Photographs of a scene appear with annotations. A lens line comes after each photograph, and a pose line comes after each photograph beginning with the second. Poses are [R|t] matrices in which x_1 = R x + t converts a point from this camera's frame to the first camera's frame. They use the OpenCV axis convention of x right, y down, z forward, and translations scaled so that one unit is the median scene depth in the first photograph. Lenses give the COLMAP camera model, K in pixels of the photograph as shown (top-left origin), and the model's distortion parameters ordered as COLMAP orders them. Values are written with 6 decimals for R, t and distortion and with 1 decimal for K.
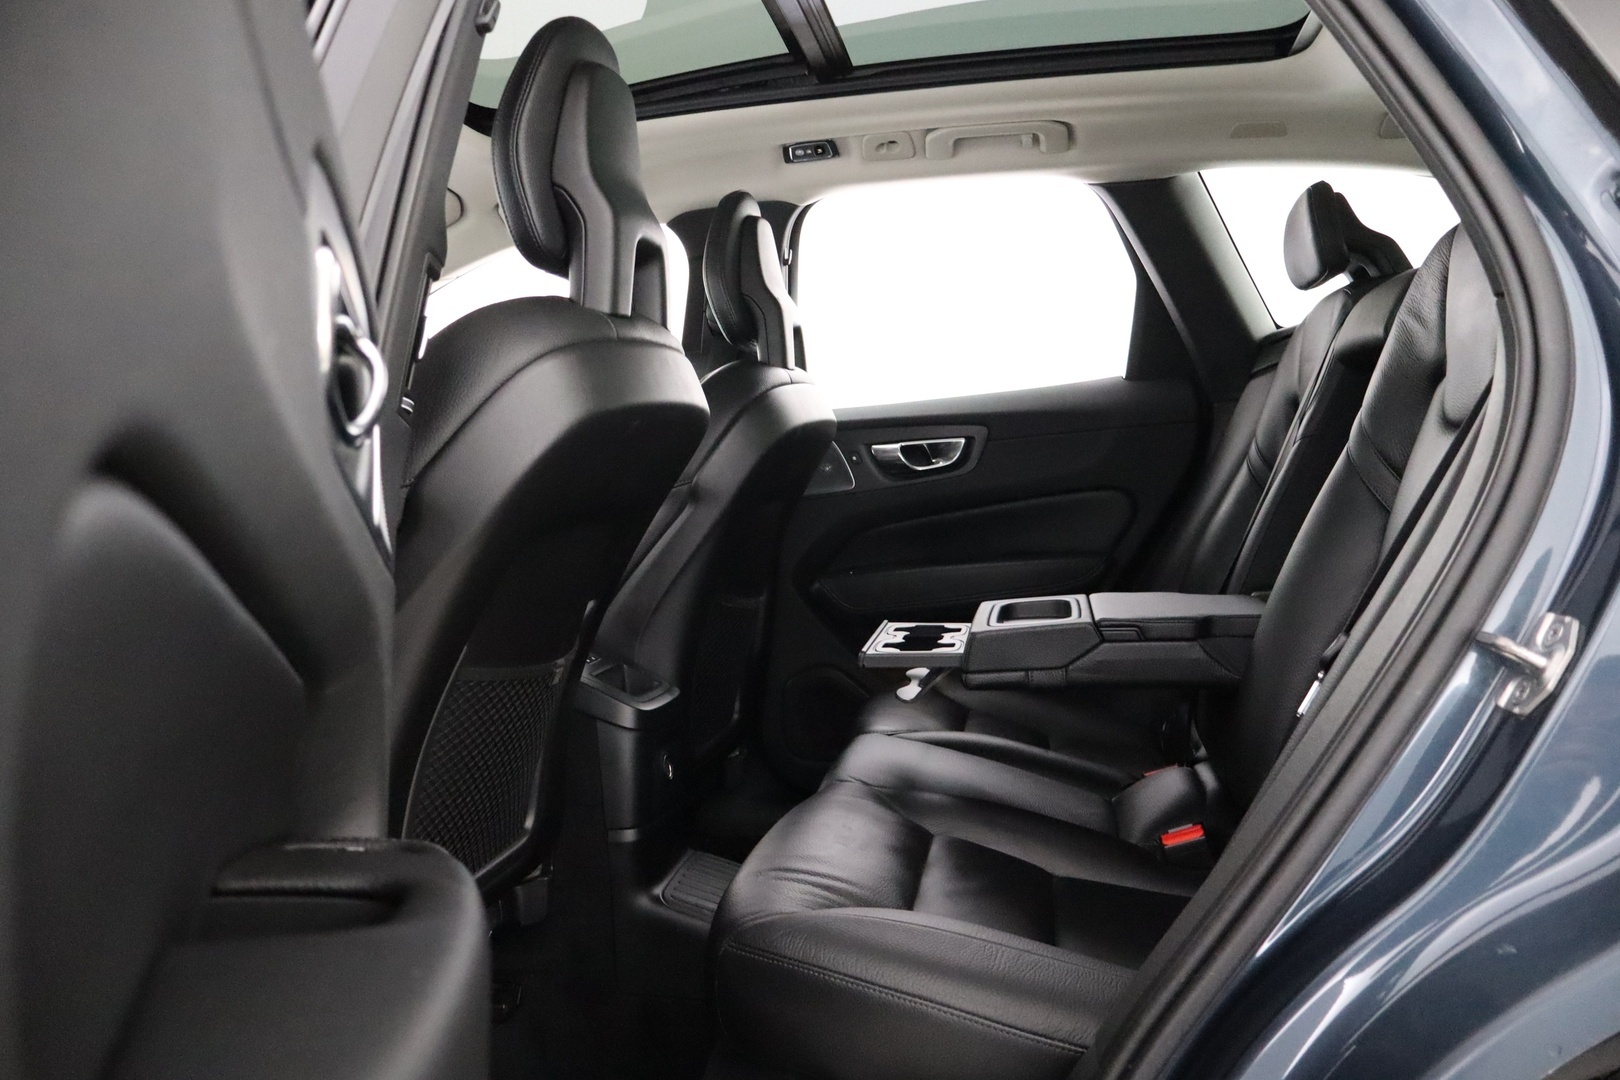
lens RADIAL K [[1386.4, 0, 810.0], [0, 1386.4, 540.0], [0, 0, 1]] dist [0.004432, -0.006422]
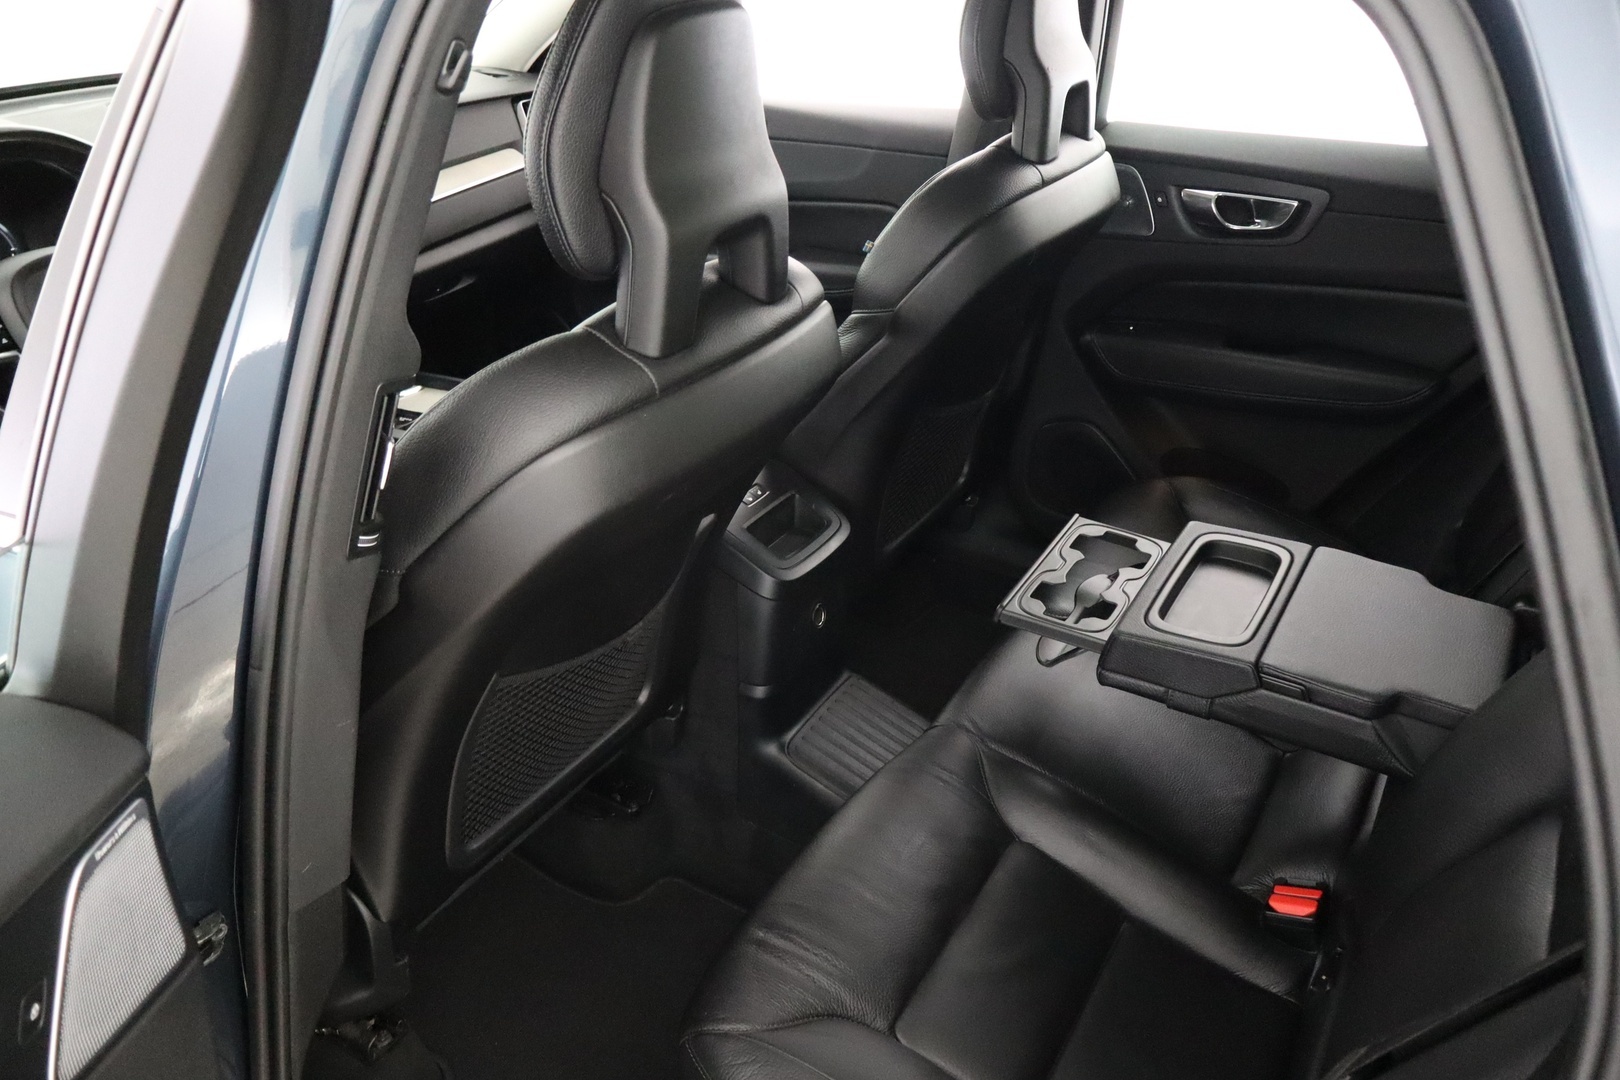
lens RADIAL K [[1386.4, 0, 810.0], [0, 1386.4, 540.0], [0, 0, 1]] dist [0.004432, -0.006422]
pose [[0.940338, 0.219481, -0.259986, 0.136550], [-0.085740, 0.892320, 0.443186, -0.323722], [0.329261, -0.394453, 0.857901, 0.190174]]
